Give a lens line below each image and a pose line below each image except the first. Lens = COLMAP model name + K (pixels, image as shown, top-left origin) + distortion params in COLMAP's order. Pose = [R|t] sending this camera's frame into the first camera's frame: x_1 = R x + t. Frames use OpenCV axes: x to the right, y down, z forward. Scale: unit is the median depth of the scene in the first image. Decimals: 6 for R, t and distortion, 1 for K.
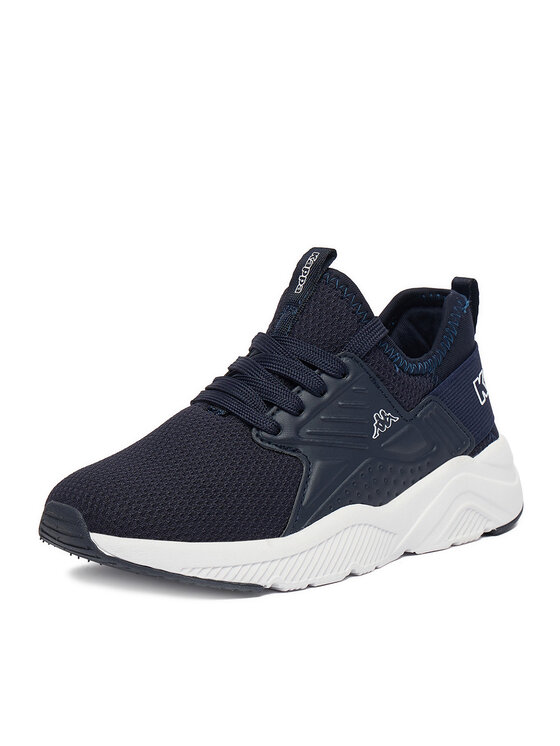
lens RADIAL K [[1778.1, 0, 280.4], [0, 1778.1, 372.8], [0, 0, 1]] dist [-0.181143, 0.000000]
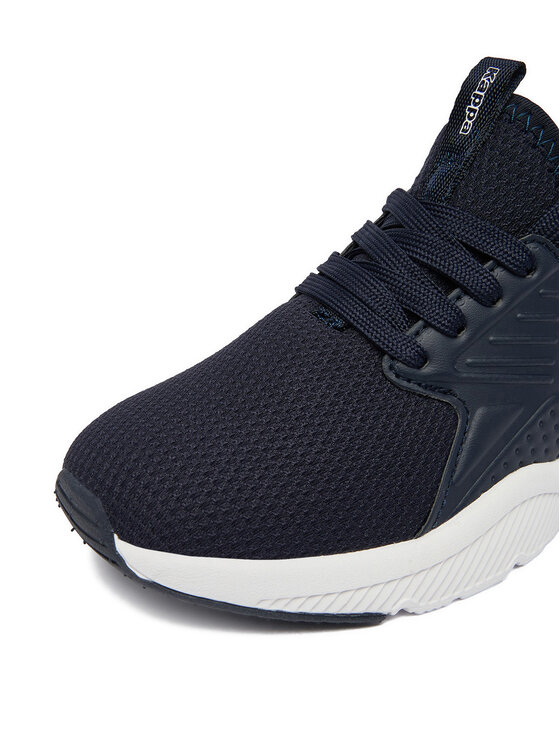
lens RADIAL K [[940.2, 0, 278.9], [0, 940.2, 372.3], [0, 0, 1]] dist [-0.002064, 0.000000]
pose [[0.994590, 0.064624, -0.081327, -0.025256], [-0.039785, 0.960205, 0.276446, -0.055702], [0.095956, -0.271715, 0.957582, 0.661555]]
